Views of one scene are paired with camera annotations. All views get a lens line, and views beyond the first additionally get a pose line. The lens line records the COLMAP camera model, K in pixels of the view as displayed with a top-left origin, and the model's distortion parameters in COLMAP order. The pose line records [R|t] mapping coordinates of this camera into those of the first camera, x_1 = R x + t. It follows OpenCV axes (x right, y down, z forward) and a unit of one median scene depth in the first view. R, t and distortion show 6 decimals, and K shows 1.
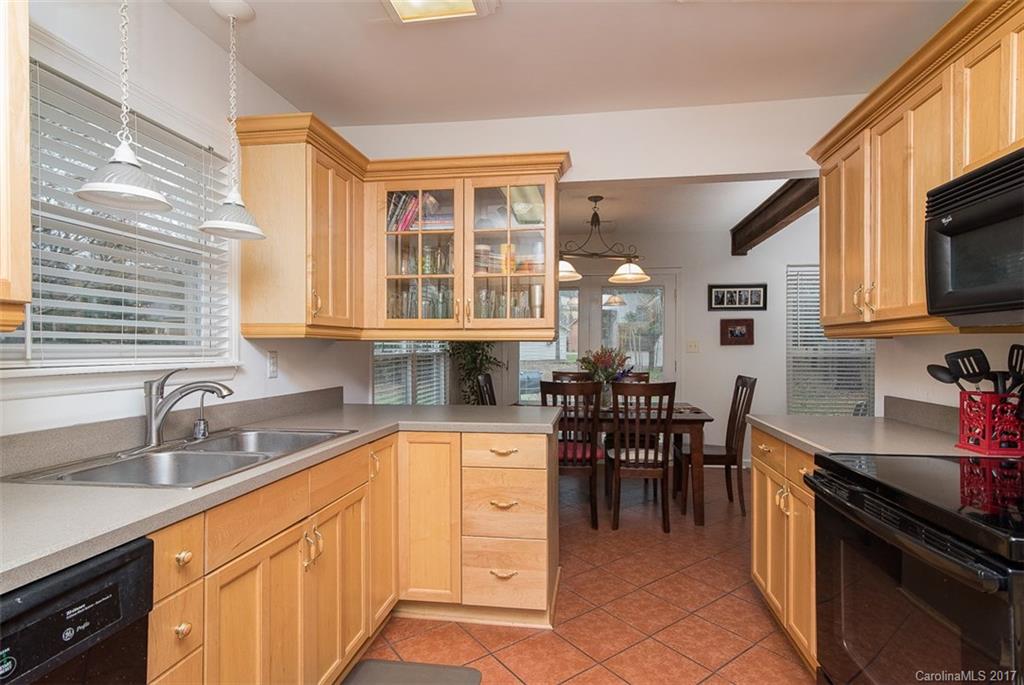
lens RADIAL K [[514.0, 0, 506.2], [0, 514.0, 349.9], [0, 0, 1]] dist [-0.017515, 0.000041]
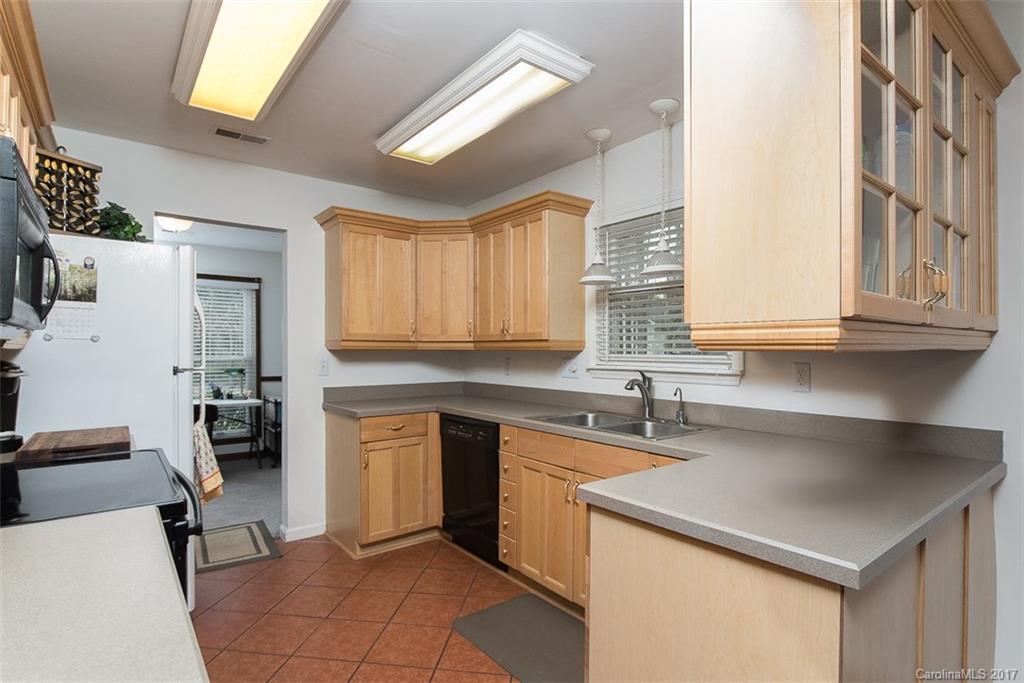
lens RADIAL K [[521.3, 0, 506.7], [0, 521.3, 346.3], [0, 0, 1]] dist [-0.003669, -0.000386]
pose [[-0.683120, -0.000814, -0.730306, 0.819293], [-0.000799, 1.000000, -0.000367, -0.035410], [0.730306, 0.000332, -0.683120, 1.799251]]
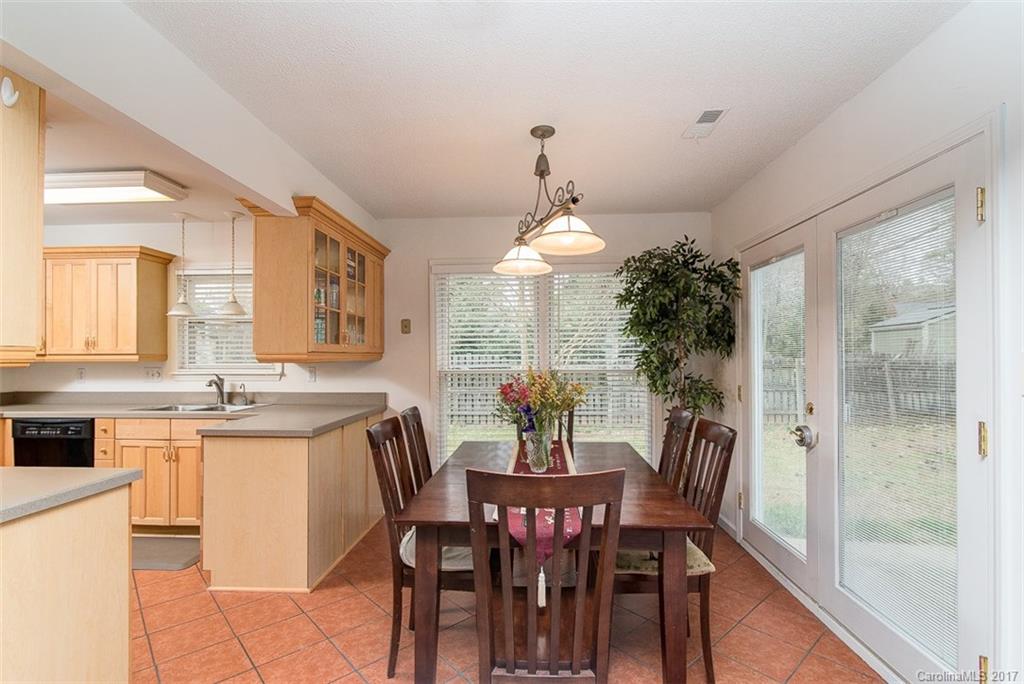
lens RADIAL K [[474.9, 0, 509.3], [0, 474.9, 351.6], [0, 0, 1]] dist [-0.003821, -0.000507]
pose [[0.101413, -0.007613, -0.994815, 1.808210], [-0.000100, 0.999971, -0.007662, -0.054709], [0.994844, 0.000876, 0.101409, 2.188474]]
